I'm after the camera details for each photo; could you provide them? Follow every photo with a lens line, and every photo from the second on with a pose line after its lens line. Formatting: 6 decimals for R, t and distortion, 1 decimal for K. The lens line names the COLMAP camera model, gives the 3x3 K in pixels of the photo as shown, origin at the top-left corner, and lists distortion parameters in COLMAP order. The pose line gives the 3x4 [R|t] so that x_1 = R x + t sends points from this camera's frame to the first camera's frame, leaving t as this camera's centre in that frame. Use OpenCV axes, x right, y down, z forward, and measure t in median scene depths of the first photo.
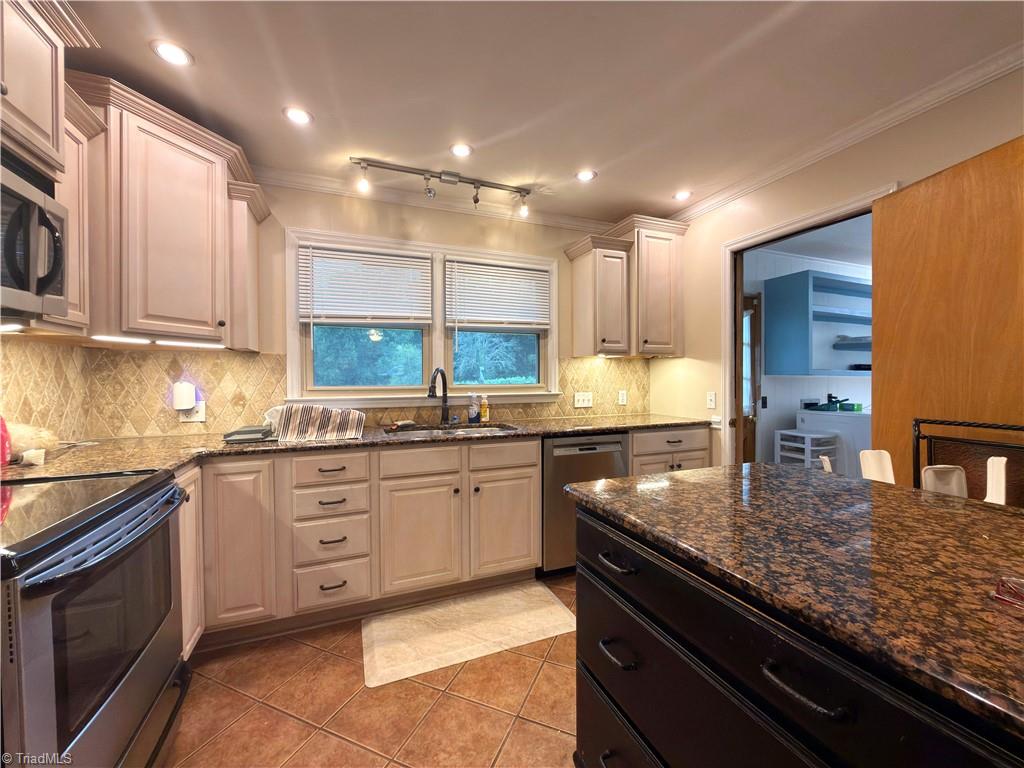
lens RADIAL K [[409.8, 0, 513.9], [0, 409.8, 382.8], [0, 0, 1]] dist [0.008282, -0.000487]
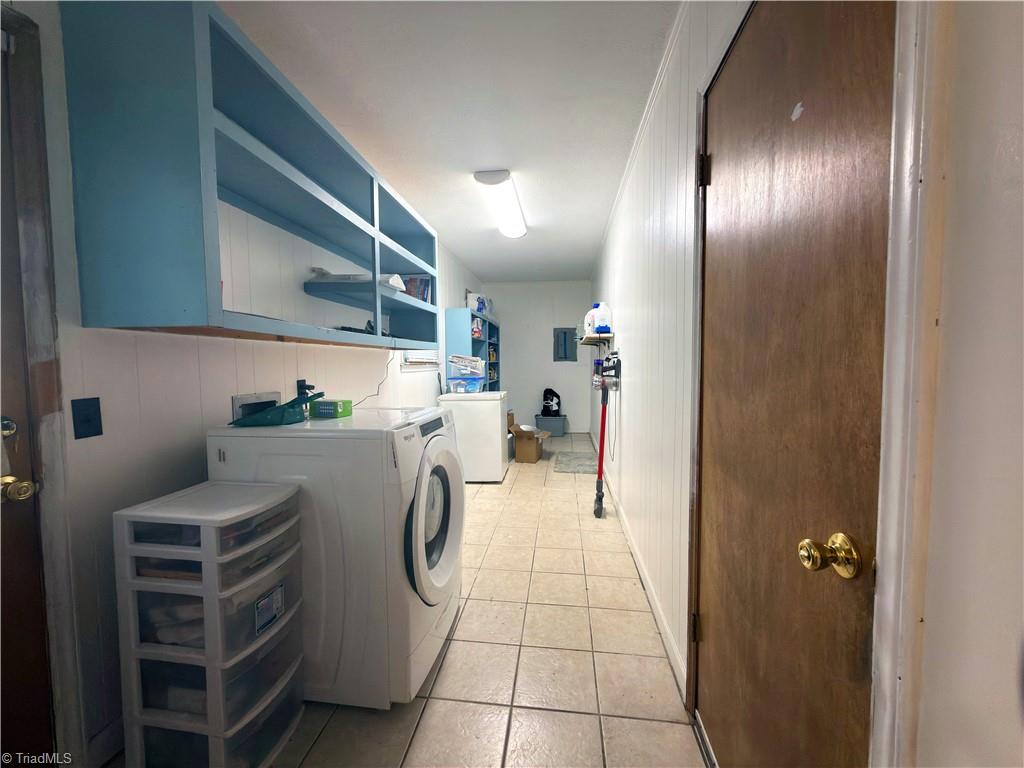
lens RADIAL K [[409.8, 0, 511.2], [0, 409.8, 386.1], [0, 0, 1]] dist [0.008282, -0.000487]
pose [[0.492897, -0.048324, 0.868745, 0.338368], [0.009477, 0.998695, 0.050175, 0.008224], [-0.870036, -0.016498, 0.492712, 0.390696]]
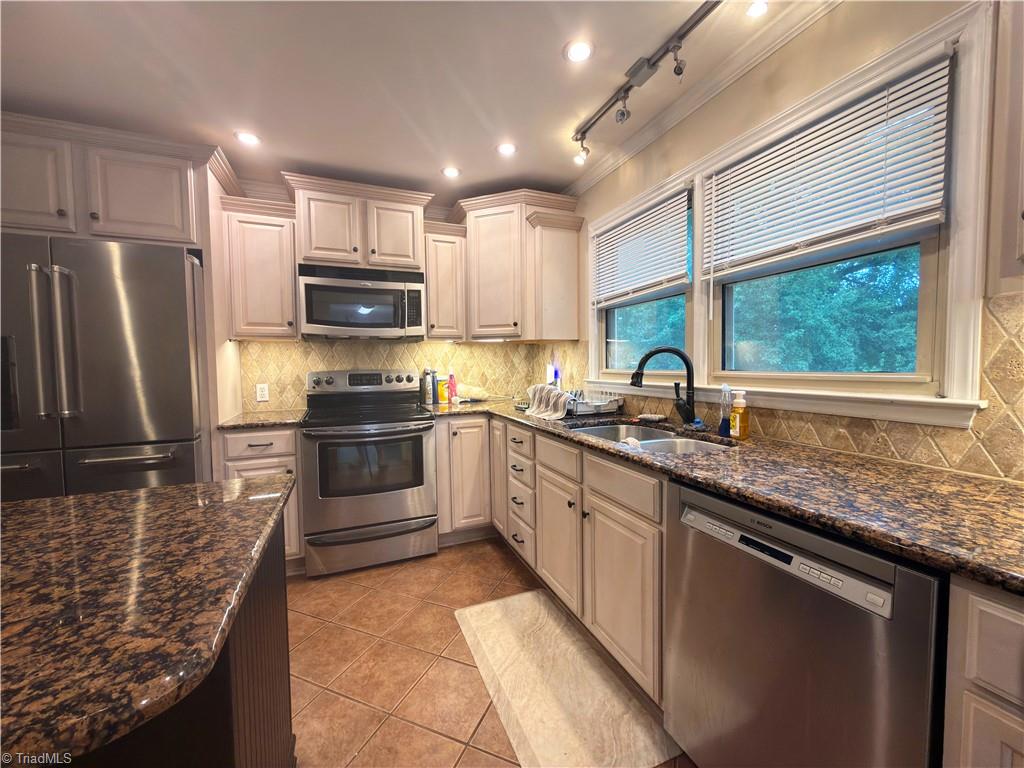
lens RADIAL K [[409.8, 0, 513.2], [0, 409.8, 384.1], [0, 0, 1]] dist [0.008282, -0.000487]
pose [[-0.006413, 0.056825, -0.998364, 0.782563], [0.002113, 0.998383, 0.056812, -0.018266], [0.999977, -0.001745, -0.006523, 1.087319]]
